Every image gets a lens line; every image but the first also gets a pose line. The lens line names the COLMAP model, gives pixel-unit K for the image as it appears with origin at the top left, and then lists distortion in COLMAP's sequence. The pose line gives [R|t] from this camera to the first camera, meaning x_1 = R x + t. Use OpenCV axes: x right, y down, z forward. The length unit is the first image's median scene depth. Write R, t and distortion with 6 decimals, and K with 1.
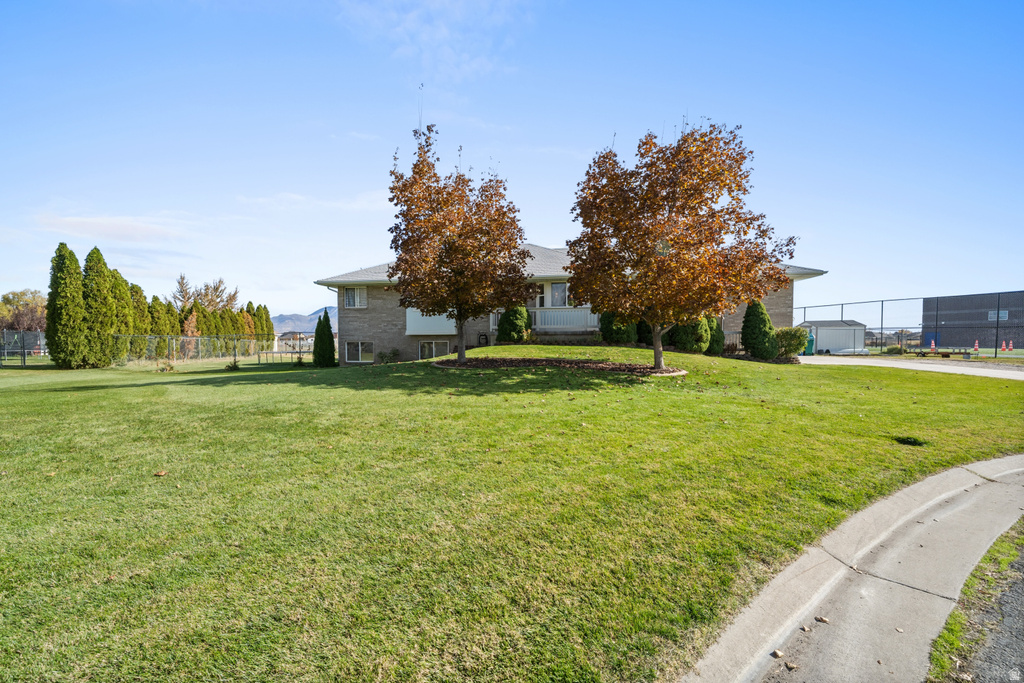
lens RADIAL K [[424.6, 0, 512.3], [0, 424.6, 340.3], [0, 0, 1]] dist [-0.000715, 0.000125]
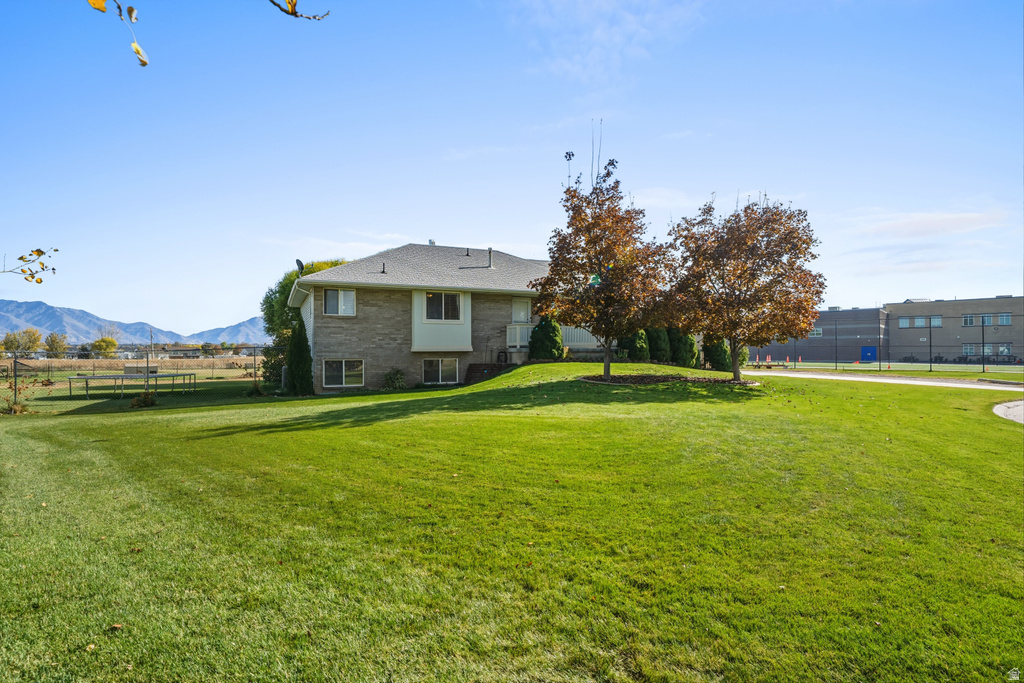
lens RADIAL K [[527.8, 0, 510.9], [0, 527.8, 347.5], [0, 0, 1]] dist [0.003775, 0.000582]
pose [[0.810295, 0.007940, 0.585968, -0.777093], [0.001070, 0.999886, -0.015029, -0.005237], [-0.586021, 0.012805, 0.810195, 0.067370]]
